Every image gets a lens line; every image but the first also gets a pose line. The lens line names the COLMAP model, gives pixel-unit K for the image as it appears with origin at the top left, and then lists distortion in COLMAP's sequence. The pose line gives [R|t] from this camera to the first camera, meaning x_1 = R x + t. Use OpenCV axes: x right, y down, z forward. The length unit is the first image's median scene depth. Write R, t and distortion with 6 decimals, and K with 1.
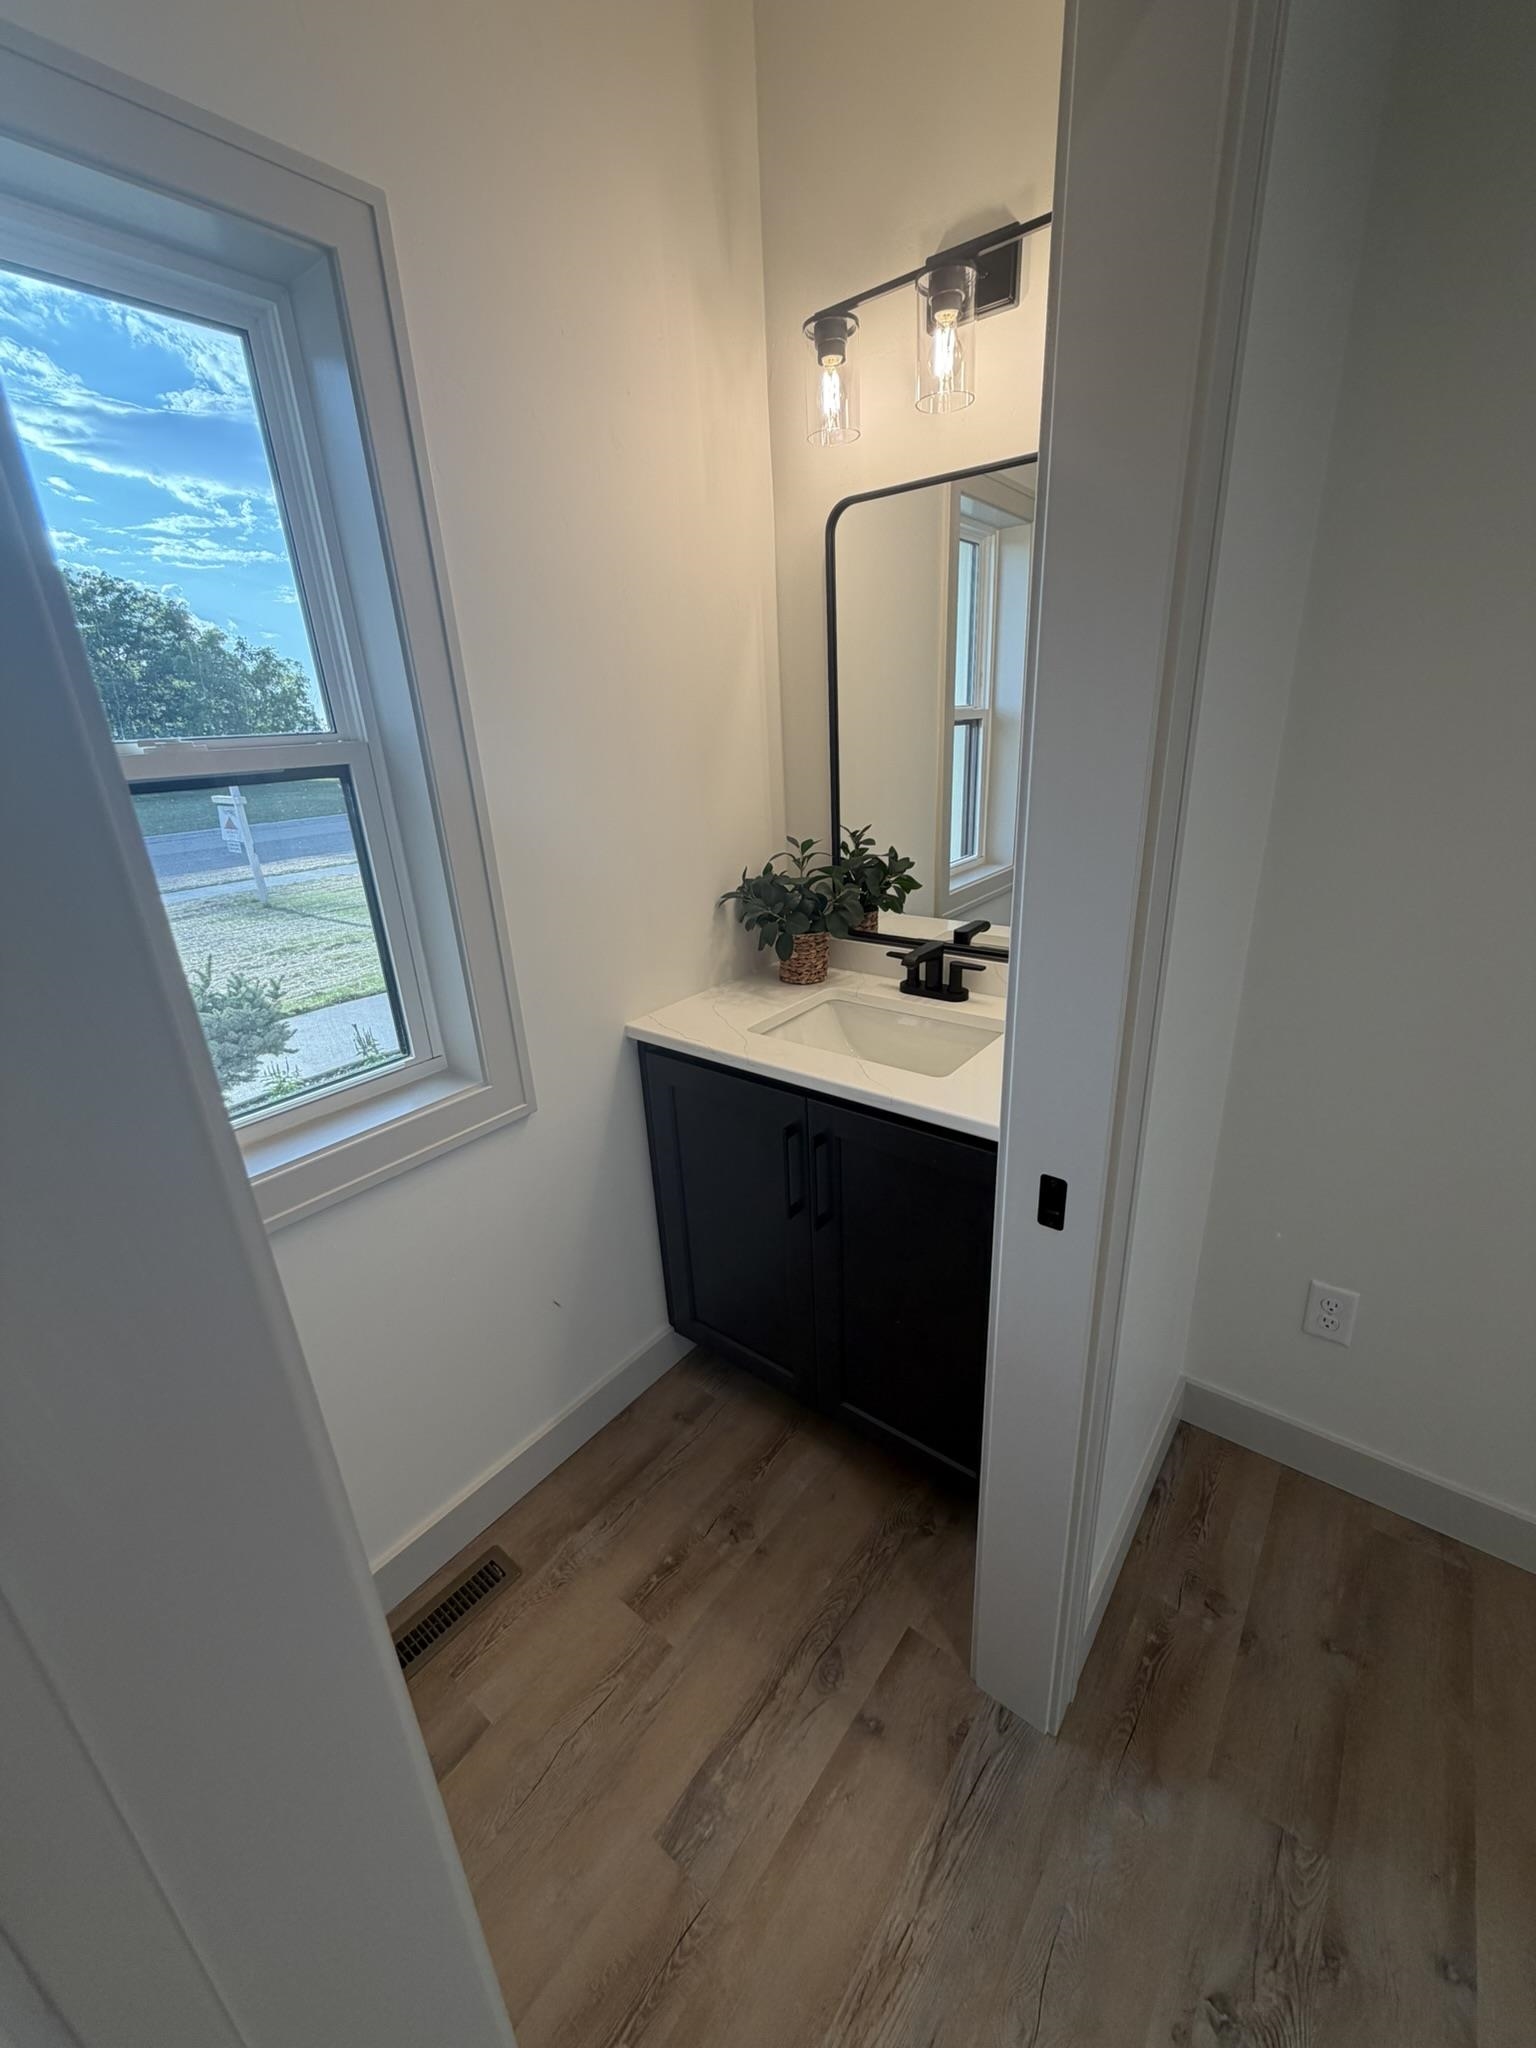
lens RADIAL K [[812.7, 0, 775.1], [0, 812.7, 1018.6], [0, 0, 1]] dist [-0.012667, 0.000936]
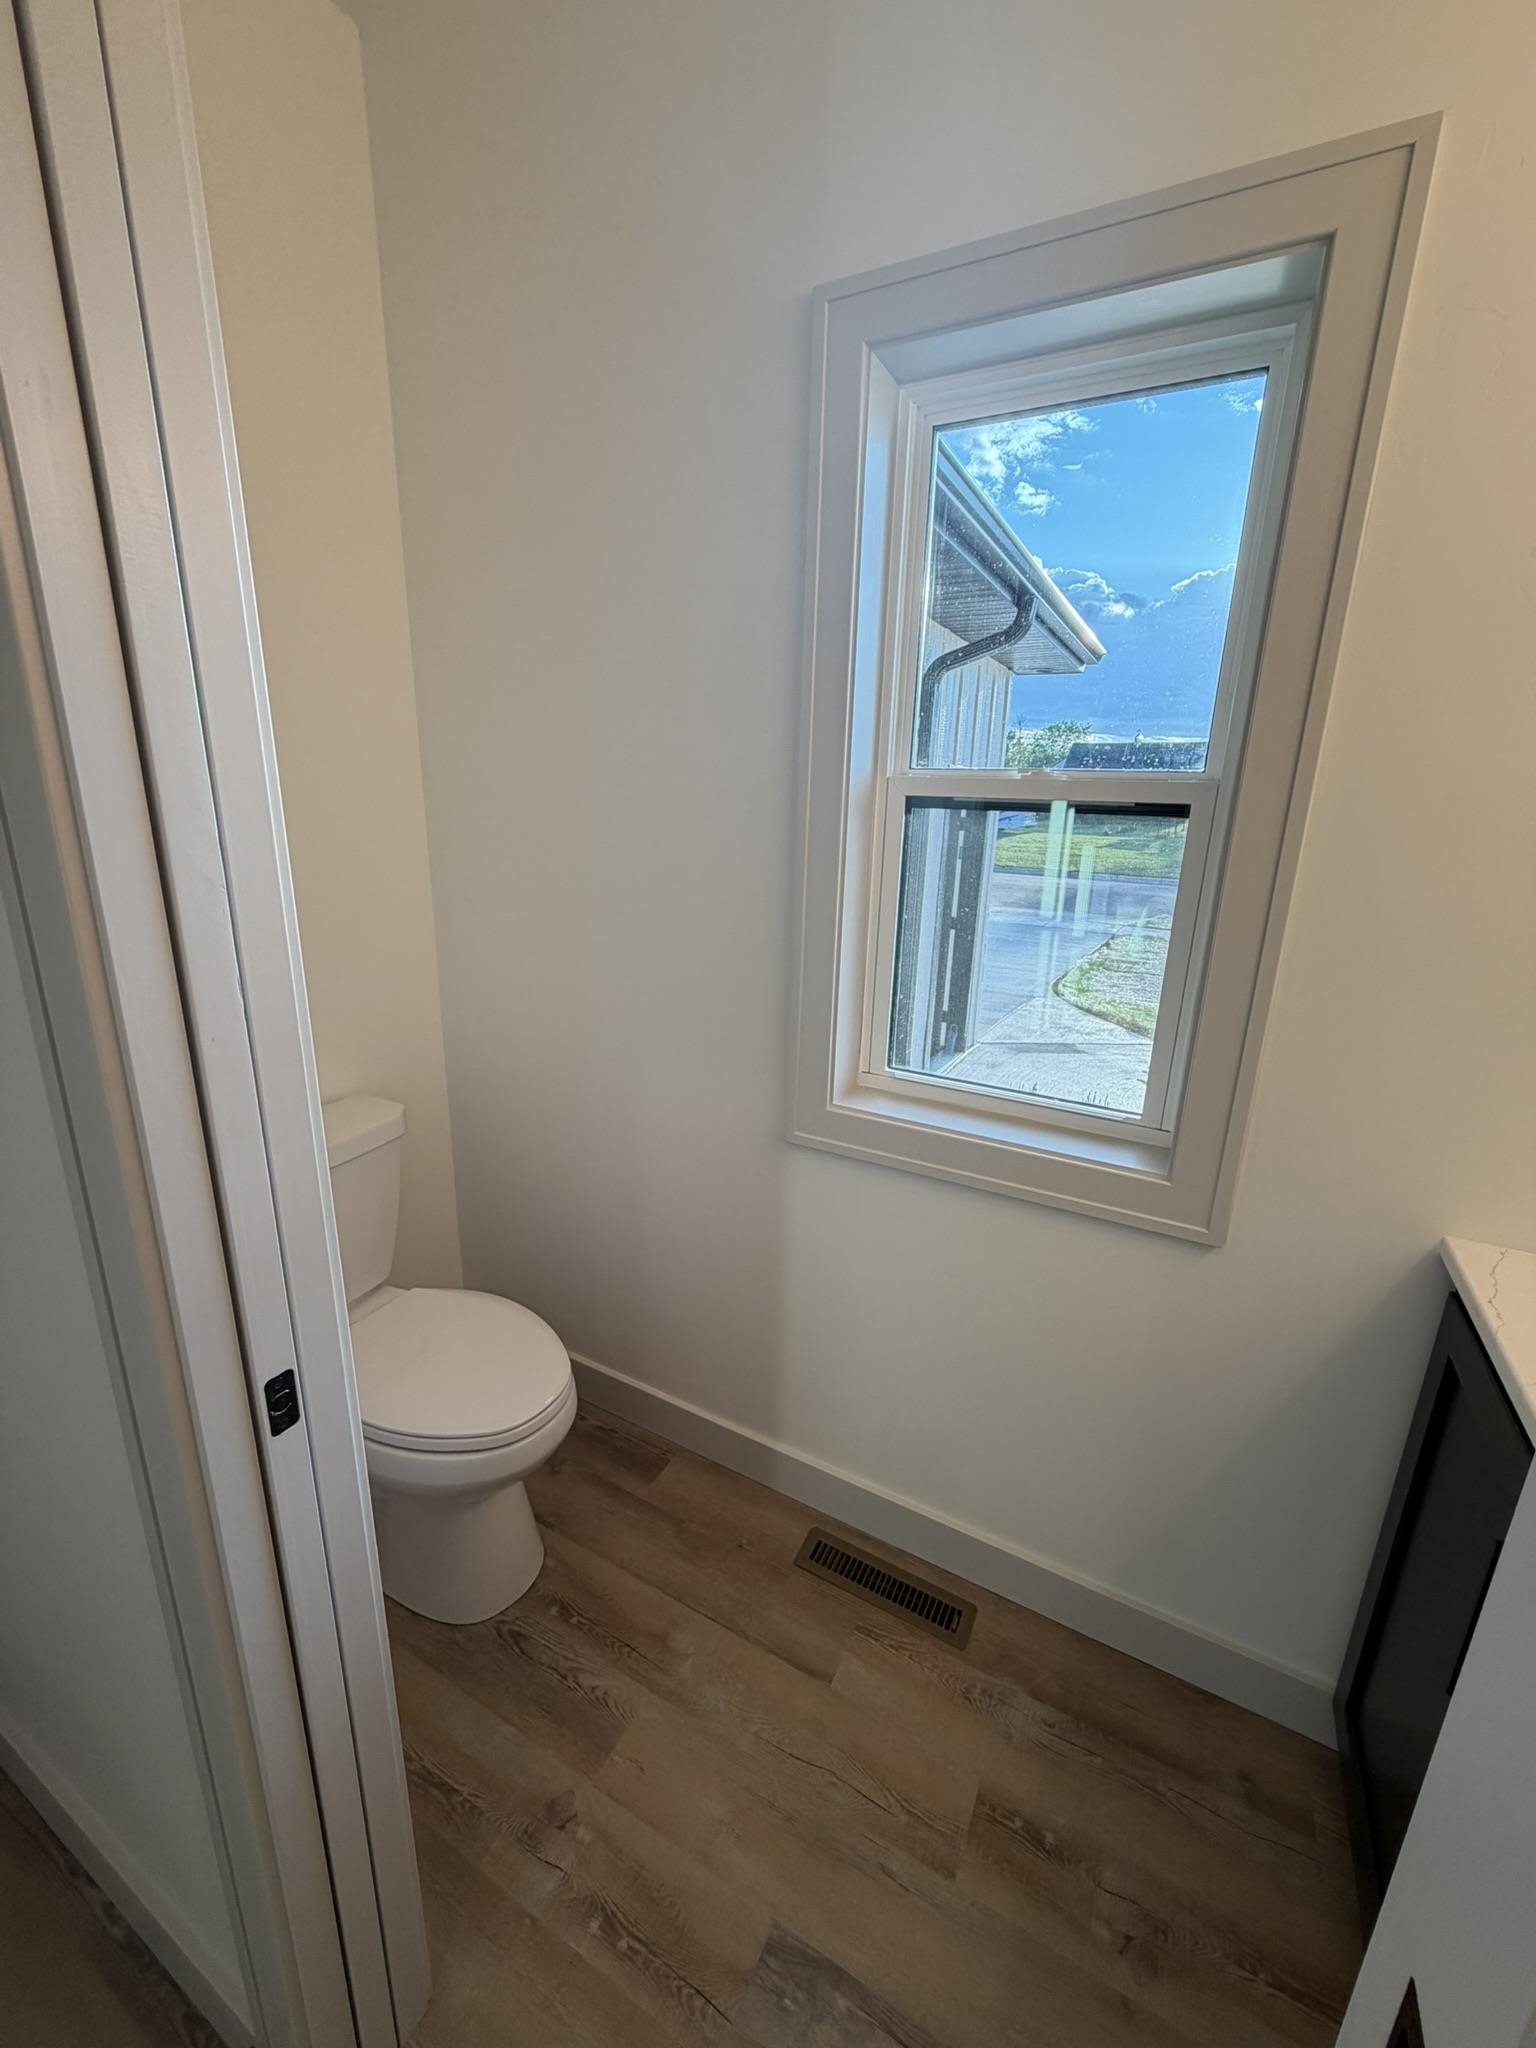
lens RADIAL K [[812.7, 0, 775.1], [0, 812.7, 1018.6], [0, 0, 1]] dist [-0.012667, 0.000936]
pose [[0.157611, 0.308036, -0.938229, 0.313273], [-0.372987, 0.898294, 0.232267, -0.110508], [0.914352, 0.313339, 0.256474, 0.339445]]
